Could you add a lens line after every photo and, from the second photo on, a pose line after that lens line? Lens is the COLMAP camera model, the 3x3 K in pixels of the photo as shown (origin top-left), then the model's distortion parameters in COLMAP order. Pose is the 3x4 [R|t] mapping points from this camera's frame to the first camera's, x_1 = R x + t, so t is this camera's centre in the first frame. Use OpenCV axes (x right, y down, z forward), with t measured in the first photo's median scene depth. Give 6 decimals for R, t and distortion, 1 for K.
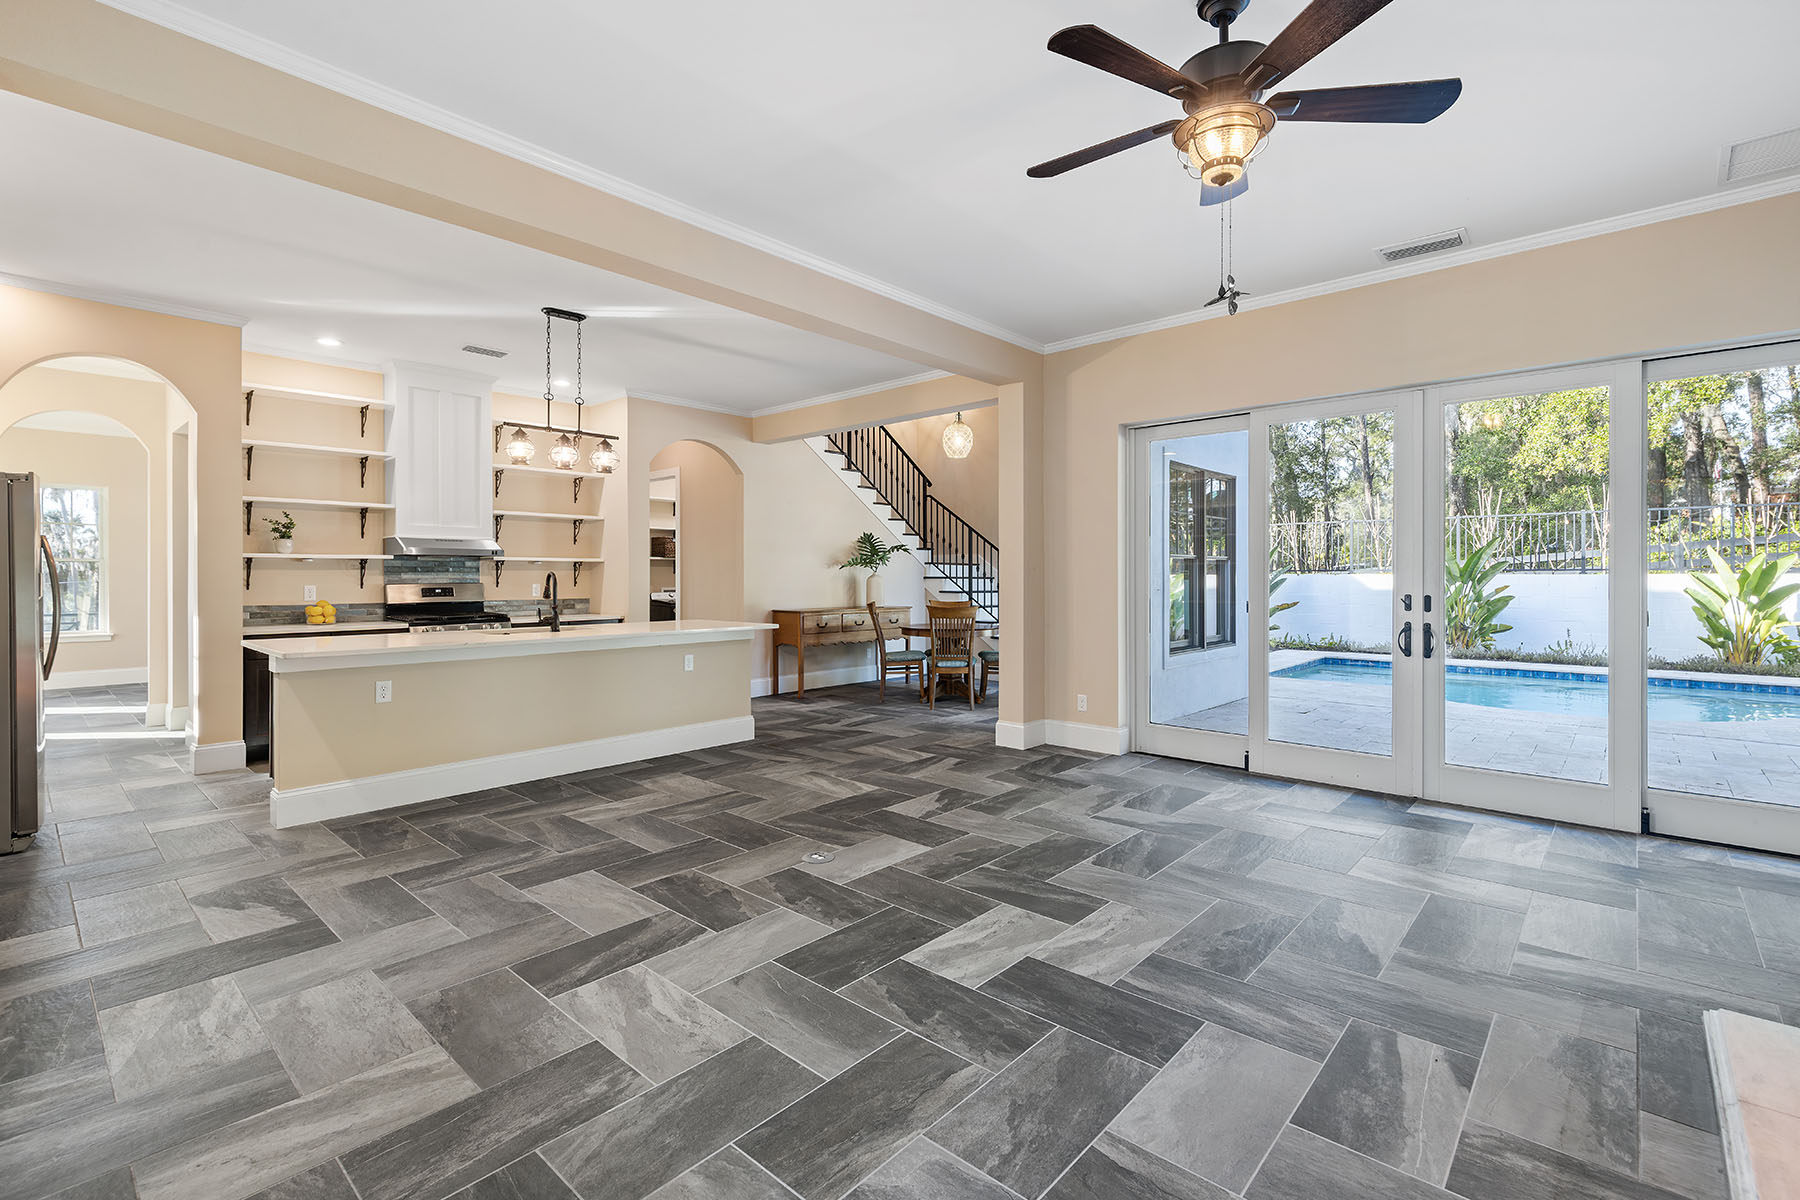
lens RADIAL K [[807.0, 0, 895.1], [0, 807.0, 581.6], [0, 0, 1]] dist [0.005699, -0.000387]
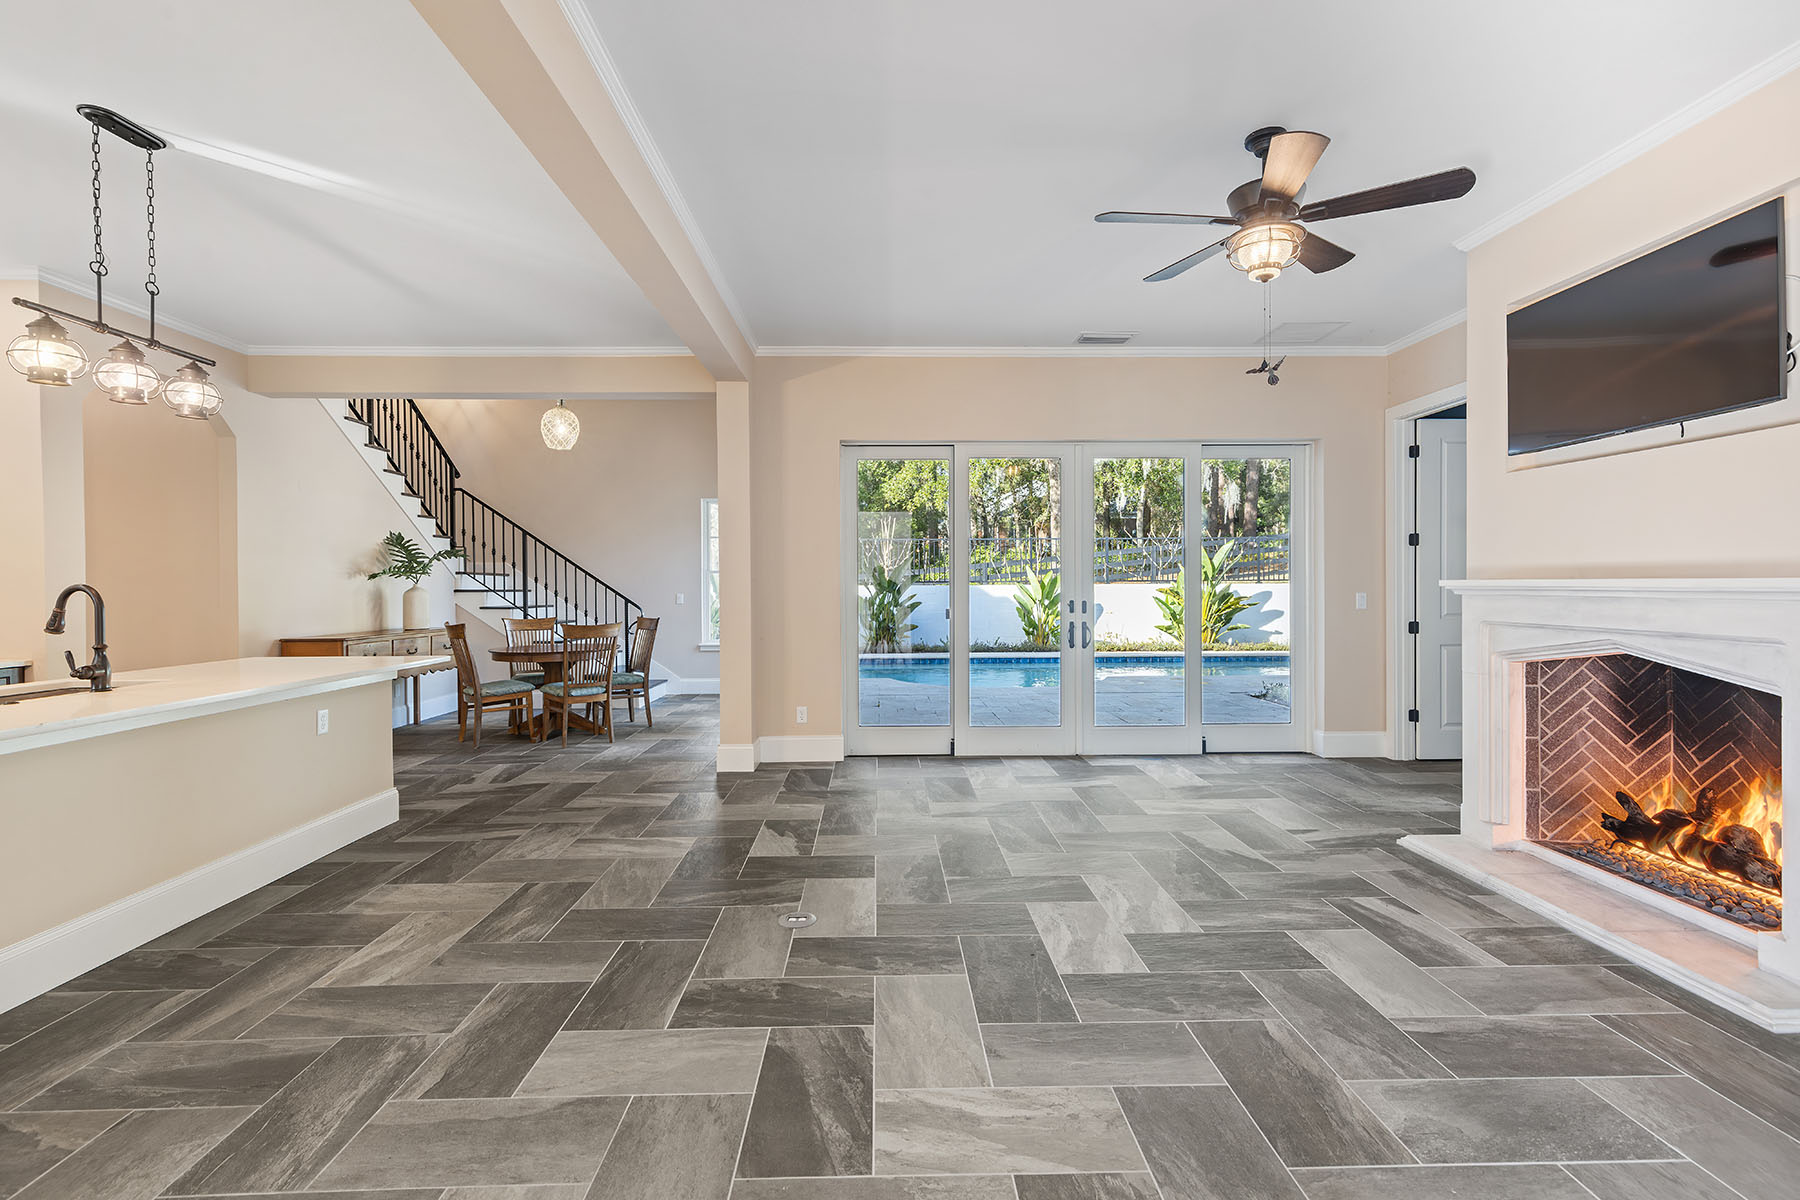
lens RADIAL K [[819.4, 0, 898.6], [0, 819.4, 595.2], [0, 0, 1]] dist [0.008046, -0.000169]
pose [[0.722182, -0.010607, 0.691622, -0.524085], [0.009161, 0.999941, 0.005770, -0.003008], [-0.691643, 0.002169, 0.722237, 0.259838]]
